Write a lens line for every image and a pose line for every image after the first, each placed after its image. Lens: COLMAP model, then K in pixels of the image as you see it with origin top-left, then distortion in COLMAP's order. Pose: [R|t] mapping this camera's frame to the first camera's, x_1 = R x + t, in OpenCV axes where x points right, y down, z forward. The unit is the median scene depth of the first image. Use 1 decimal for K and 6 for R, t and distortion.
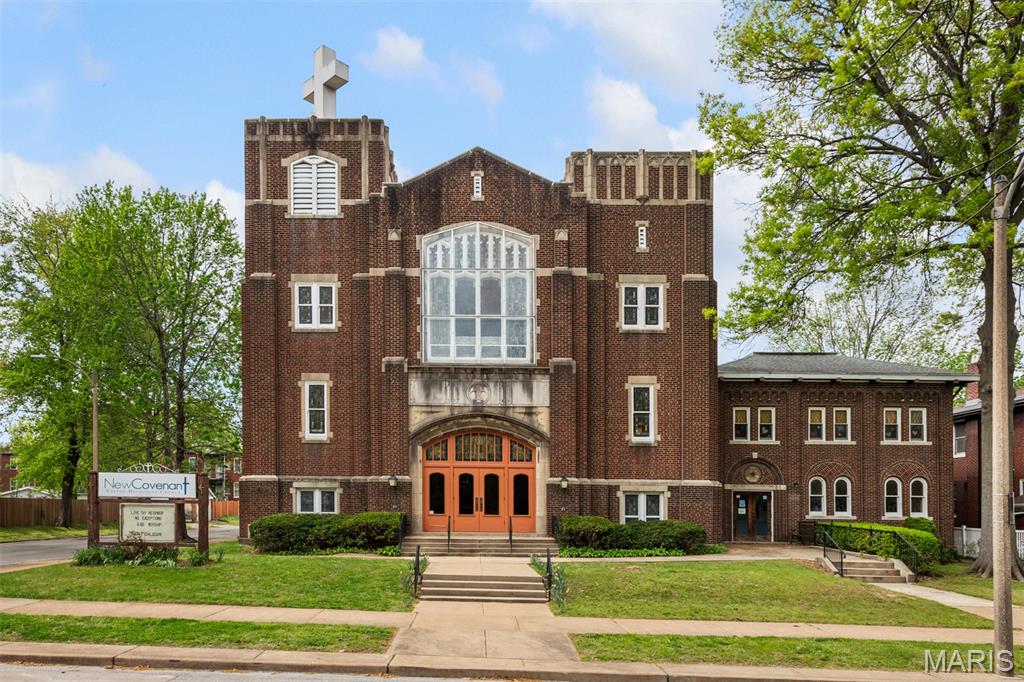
lens RADIAL K [[793.0, 0, 507.4], [0, 793.0, 385.6], [0, 0, 1]] dist [-0.016695, -0.007008]
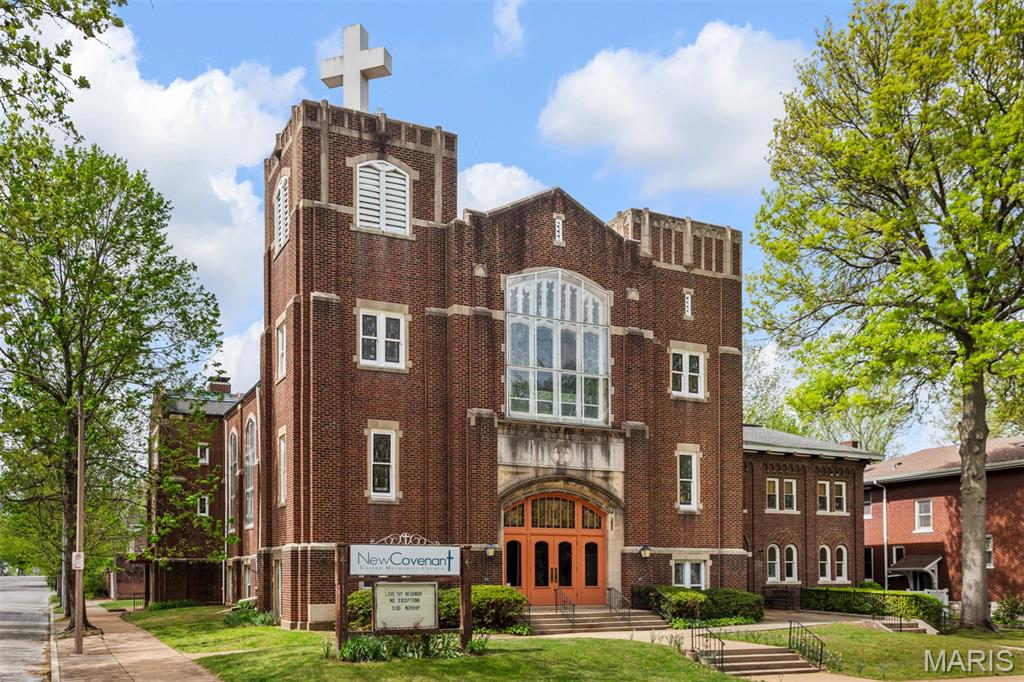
lens RADIAL K [[944.9, 0, 590.6], [0, 944.9, 384.2], [0, 0, 1]] dist [-0.018867, 0.029196]
pose [[0.870076, 0.086421, 0.485283, -0.535465], [-0.068064, 0.996144, -0.055363, -0.013047], [-0.488196, 0.015140, 0.872602, 0.017874]]
